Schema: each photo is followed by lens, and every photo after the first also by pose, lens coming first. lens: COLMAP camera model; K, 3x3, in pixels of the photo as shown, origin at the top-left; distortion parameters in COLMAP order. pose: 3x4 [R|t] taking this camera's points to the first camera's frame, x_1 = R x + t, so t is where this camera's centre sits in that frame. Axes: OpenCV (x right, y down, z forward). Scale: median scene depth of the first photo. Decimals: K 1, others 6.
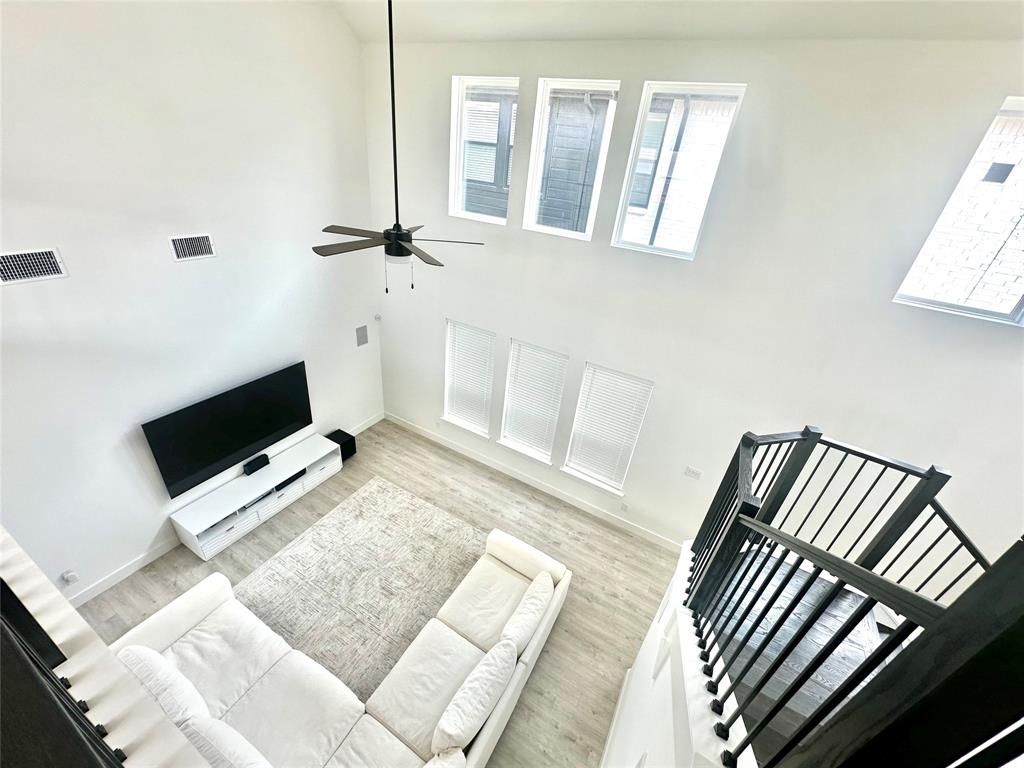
lens RADIAL K [[408.6, 0, 512.0], [0, 408.6, 384.0], [0, 0, 1]] dist [-0.000283, 0.000551]
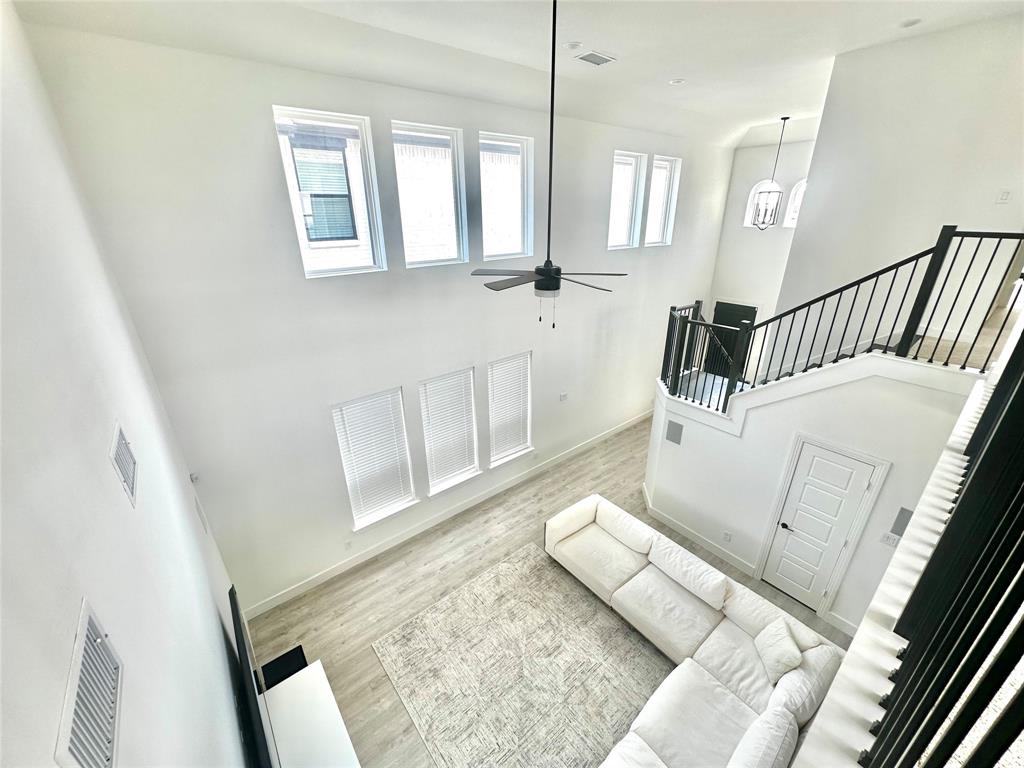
lens RADIAL K [[408.6, 0, 512.0], [0, 408.6, 384.0], [0, 0, 1]] dist [-0.000283, 0.000551]
pose [[0.368554, -0.450198, 0.813320, -0.655703], [0.496223, 0.835108, 0.237396, -0.212584], [-0.786086, 0.316095, 0.531181, 0.313028]]
